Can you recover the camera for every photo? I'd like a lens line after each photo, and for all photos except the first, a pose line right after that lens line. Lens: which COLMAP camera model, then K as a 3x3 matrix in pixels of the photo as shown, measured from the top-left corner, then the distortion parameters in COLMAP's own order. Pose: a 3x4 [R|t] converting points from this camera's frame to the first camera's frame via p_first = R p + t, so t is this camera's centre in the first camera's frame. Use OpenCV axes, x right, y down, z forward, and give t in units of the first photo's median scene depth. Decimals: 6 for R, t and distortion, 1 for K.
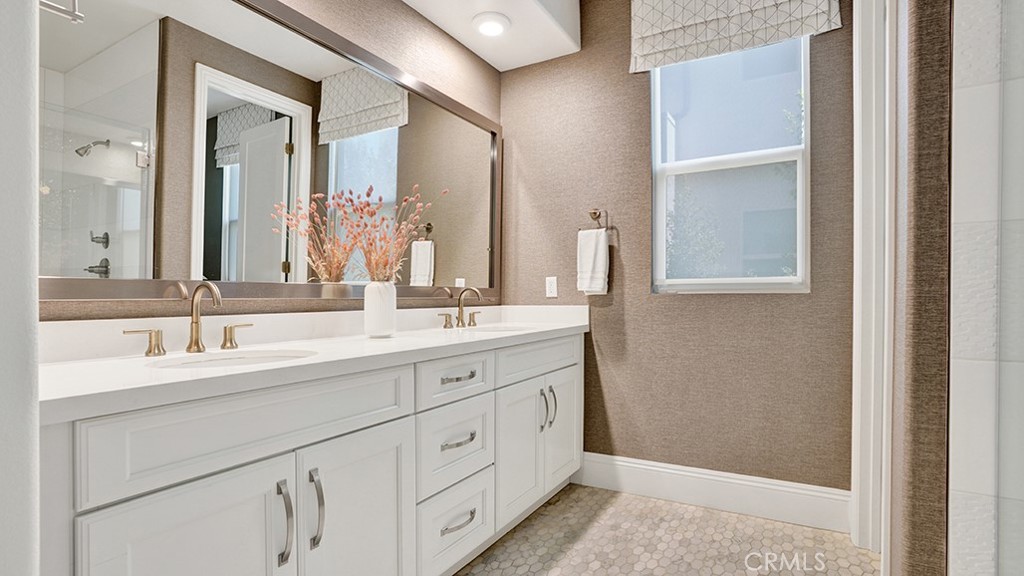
lens RADIAL K [[490.8, 0, 512.6], [0, 490.8, 293.5], [0, 0, 1]] dist [-0.066584, 0.032385]
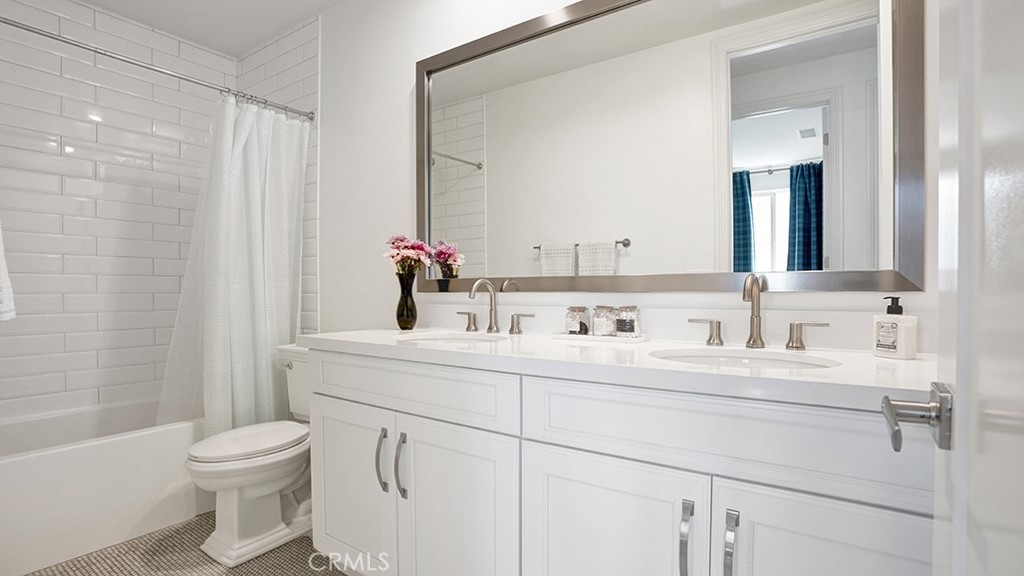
lens RADIAL K [[490.8, 0, 512.6], [0, 490.8, 293.5], [0, 0, 1]] dist [-0.066584, 0.032385]
pose [[-0.080169, 0.008831, -0.996742, 0.597336], [0.008063, 0.999934, 0.008210, 0.005613], [0.996749, -0.007379, -0.080235, 1.061810]]
